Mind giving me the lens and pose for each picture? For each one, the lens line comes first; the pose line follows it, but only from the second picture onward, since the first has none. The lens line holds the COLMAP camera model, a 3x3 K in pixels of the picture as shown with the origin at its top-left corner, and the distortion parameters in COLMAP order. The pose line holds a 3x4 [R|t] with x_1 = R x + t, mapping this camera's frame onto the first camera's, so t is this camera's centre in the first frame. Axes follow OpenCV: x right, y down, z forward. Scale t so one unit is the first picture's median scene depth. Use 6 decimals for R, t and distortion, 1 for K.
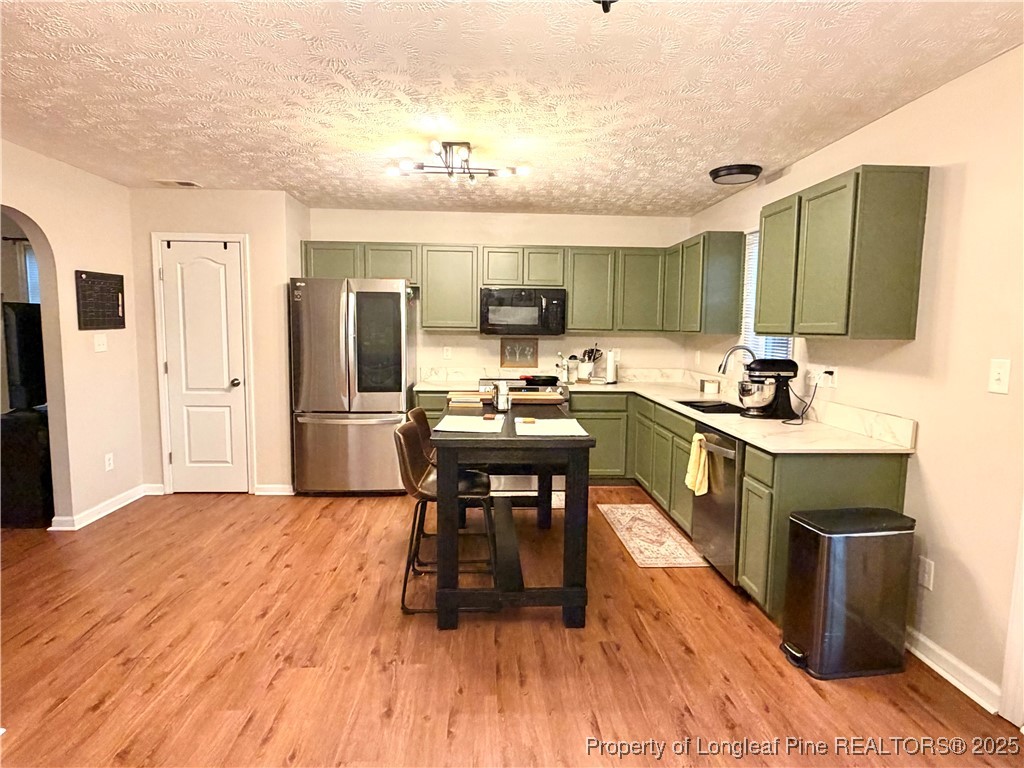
lens RADIAL K [[592.6, 0, 514.7], [0, 592.6, 386.5], [0, 0, 1]] dist [-0.003081, 0.001182]
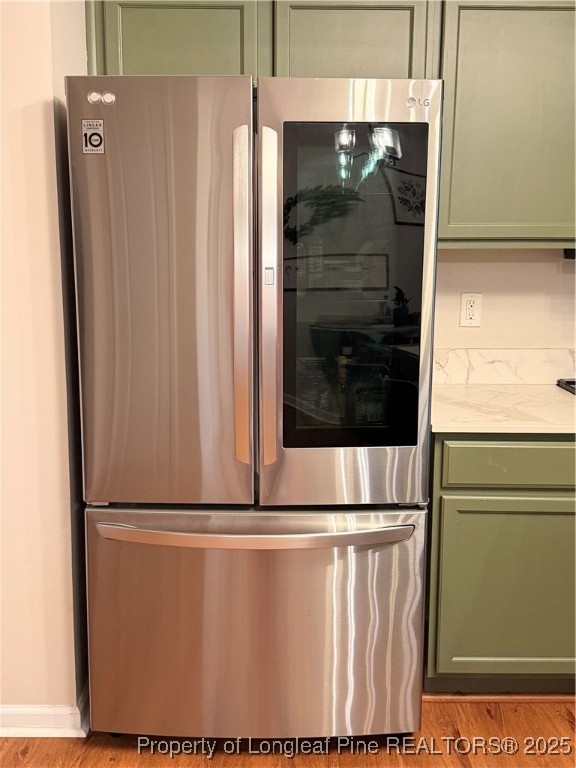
lens RADIAL K [[795.1, 0, 287.9], [0, 795.1, 382.0], [0, 0, 1]] dist [0.072937, 0.000000]
pose [[0.999053, 0.007532, -0.042848, -0.243159], [-0.004249, 0.997085, 0.076186, -0.058132], [0.043297, -0.075932, 0.996173, 0.572411]]
